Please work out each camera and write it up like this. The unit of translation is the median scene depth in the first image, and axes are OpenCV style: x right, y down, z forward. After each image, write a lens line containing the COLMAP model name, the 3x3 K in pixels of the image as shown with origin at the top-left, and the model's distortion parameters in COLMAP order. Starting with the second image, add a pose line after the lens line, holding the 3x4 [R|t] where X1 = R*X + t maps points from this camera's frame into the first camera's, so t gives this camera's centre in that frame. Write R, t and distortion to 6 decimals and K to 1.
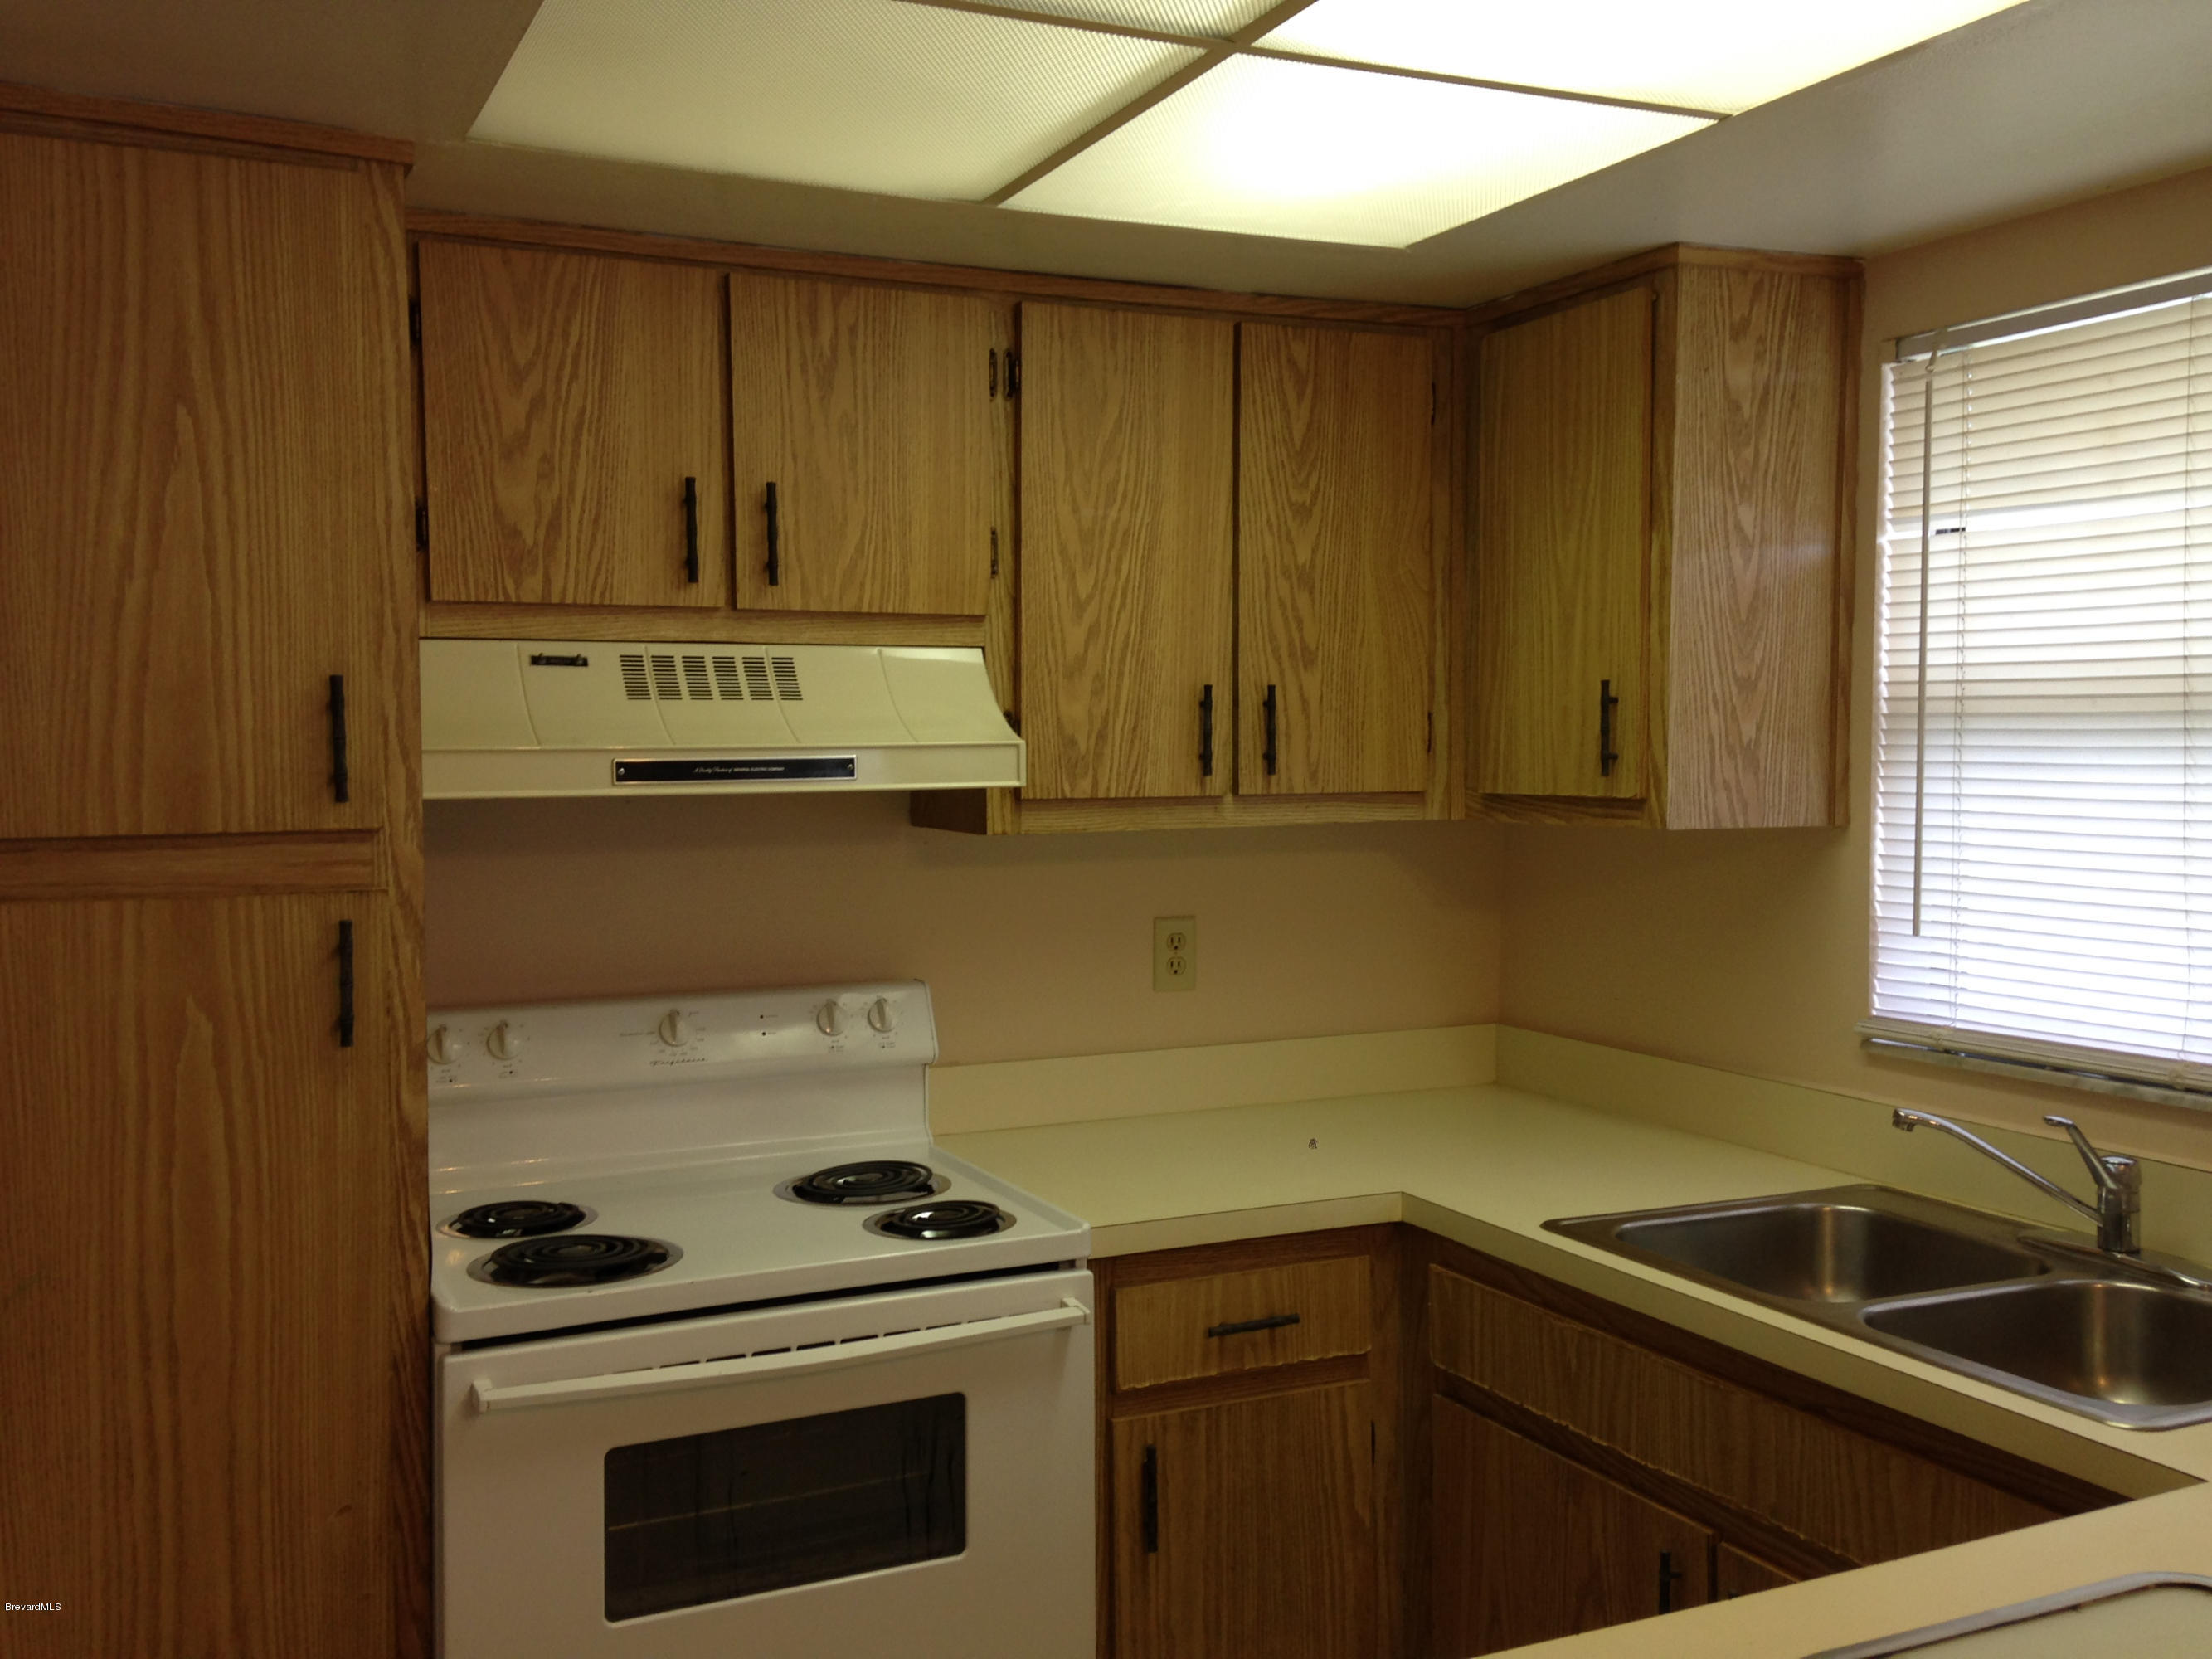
lens RADIAL K [[2023.6, 0, 1109.9], [0, 2023.6, 818.5], [0, 0, 1]] dist [0.187194, -0.289275]
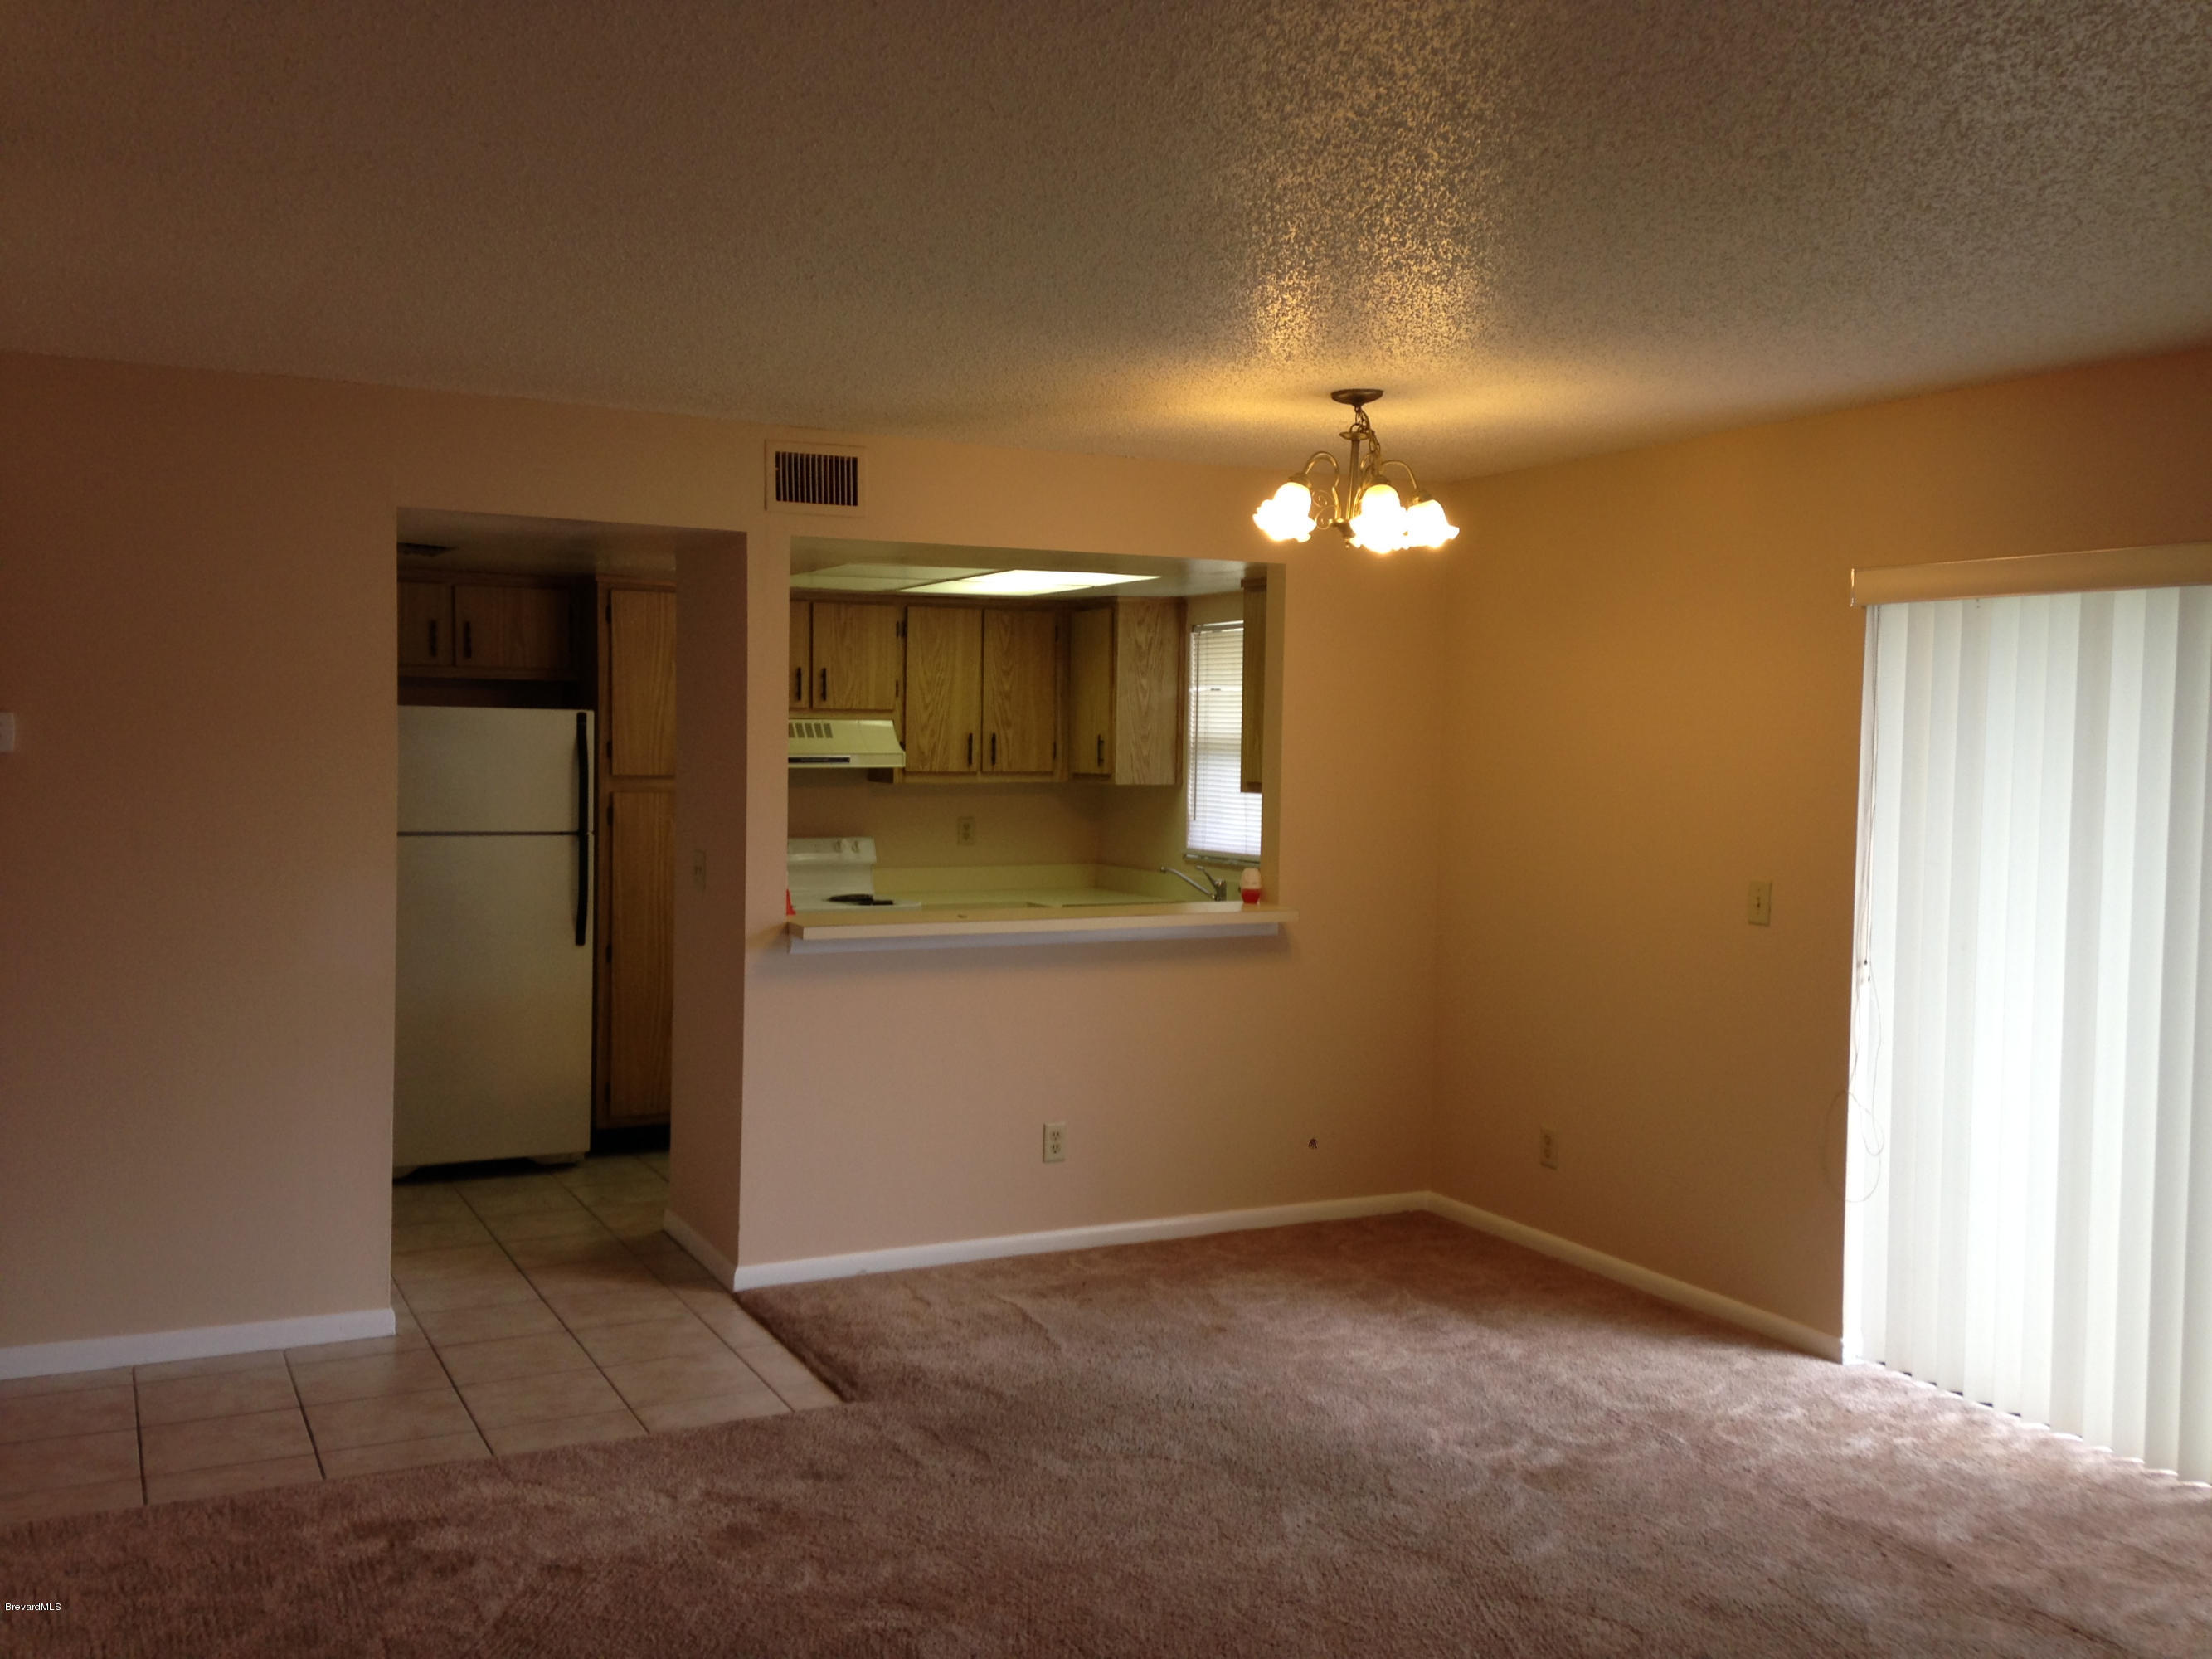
lens RADIAL K [[2023.6, 0, 1109.9], [0, 2023.6, 818.5], [0, 0, 1]] dist [0.187194, -0.289275]
pose [[0.999671, 0.013009, 0.022102, 0.206589], [-0.013031, 0.999915, 0.000877, 0.057066], [-0.022088, -0.001164, 0.999755, -2.135728]]
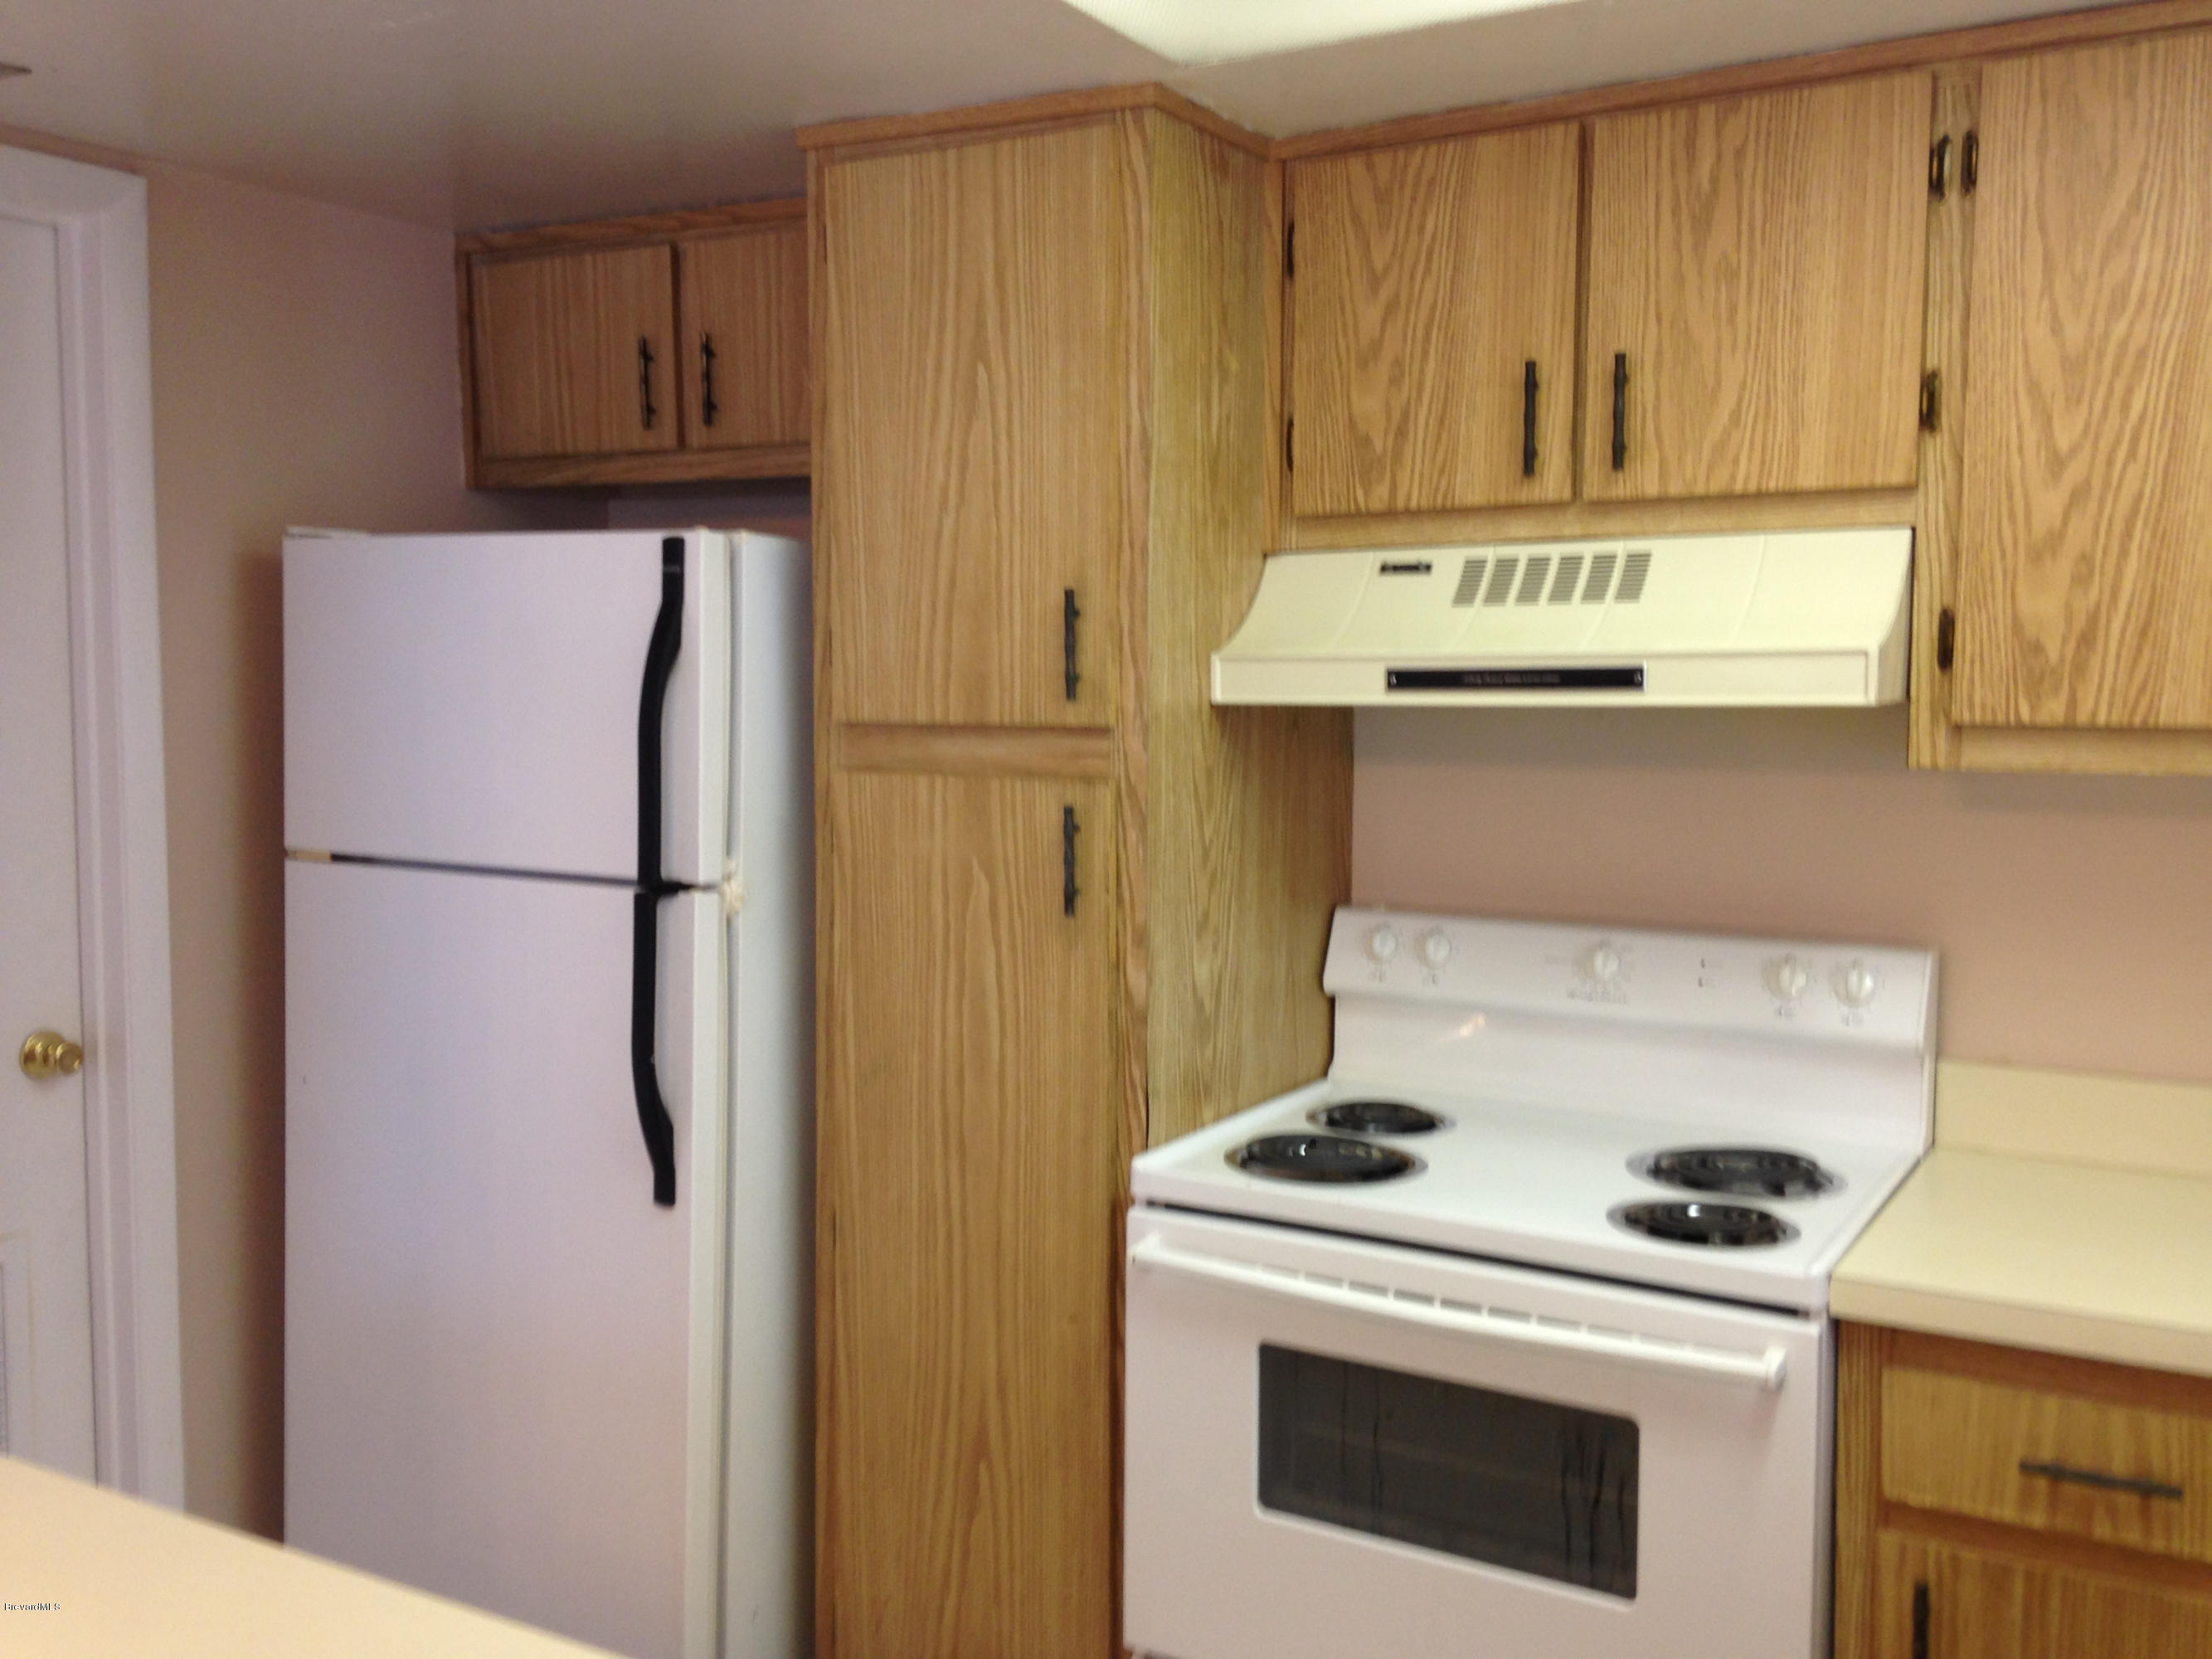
lens RADIAL K [[1987.8, 0, 1072.5], [0, 1987.8, 829.9], [0, 0, 1]] dist [0.168571, -0.256000]
pose [[0.556929, 0.072266, -0.827410, 0.442998], [-0.040290, 0.997385, 0.059993, -0.002304], [0.829582, -0.000076, 0.558384, 0.321365]]
